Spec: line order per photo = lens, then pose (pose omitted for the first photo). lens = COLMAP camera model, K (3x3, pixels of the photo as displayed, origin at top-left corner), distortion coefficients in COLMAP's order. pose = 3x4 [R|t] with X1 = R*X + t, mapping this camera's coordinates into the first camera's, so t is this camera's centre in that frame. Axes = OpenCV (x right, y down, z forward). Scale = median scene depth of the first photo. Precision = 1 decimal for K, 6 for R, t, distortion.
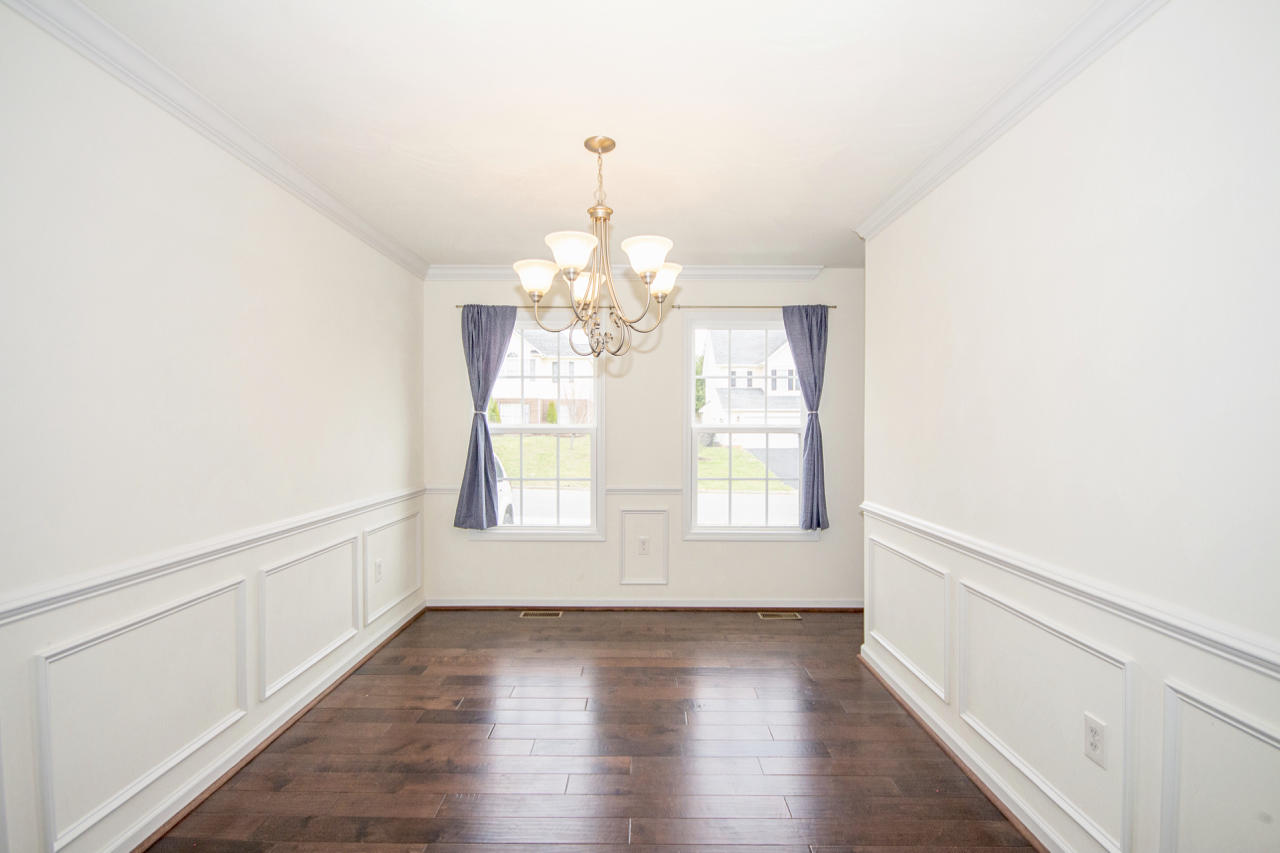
lens RADIAL K [[602.2, 0, 642.6], [0, 602.2, 433.3], [0, 0, 1]] dist [-0.000274, -0.002006]
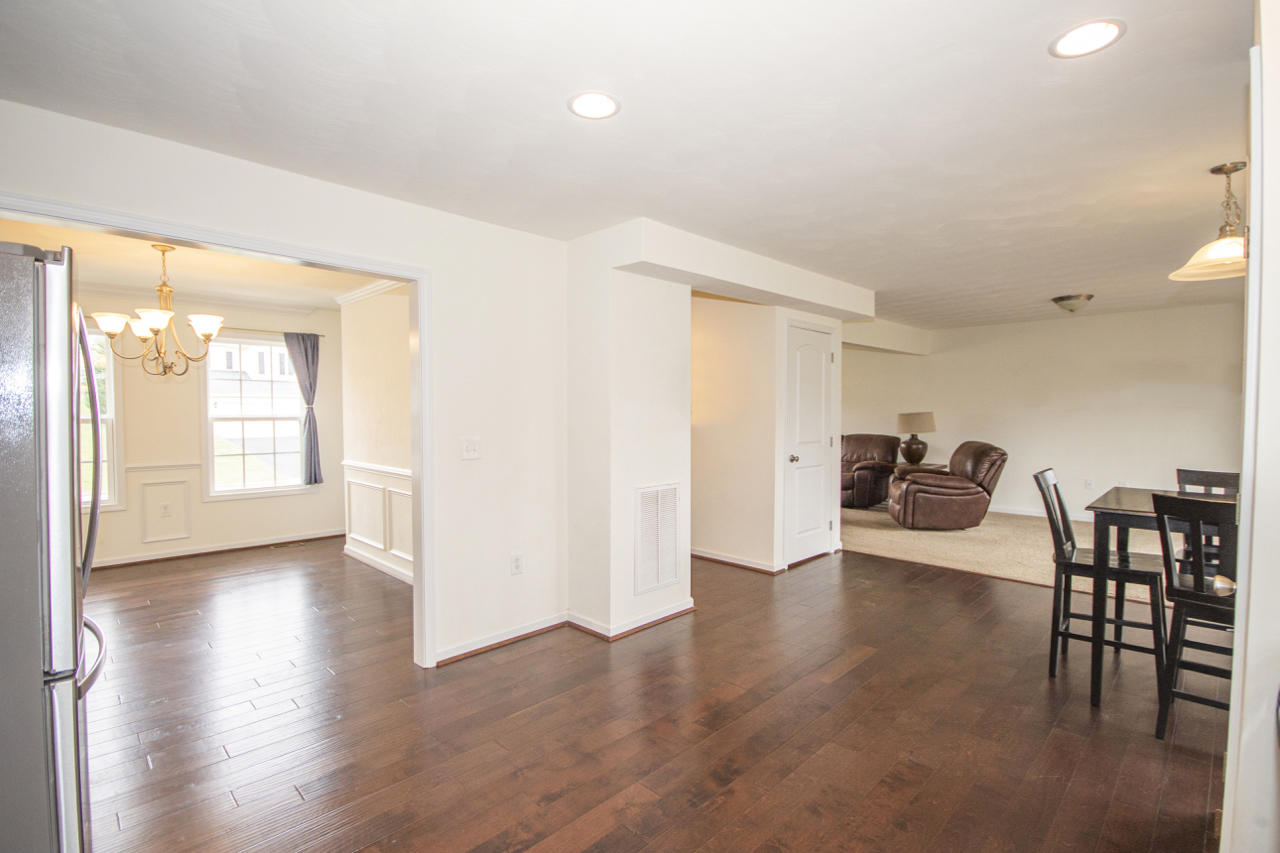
lens RADIAL K [[602.2, 0, 642.6], [0, 602.2, 433.3], [0, 0, 1]] dist [-0.000274, -0.002006]
pose [[0.709751, -0.027100, 0.703931, -0.180482], [0.010126, 0.999549, 0.028271, -0.001108], [-0.704379, -0.012937, 0.709706, -0.632103]]
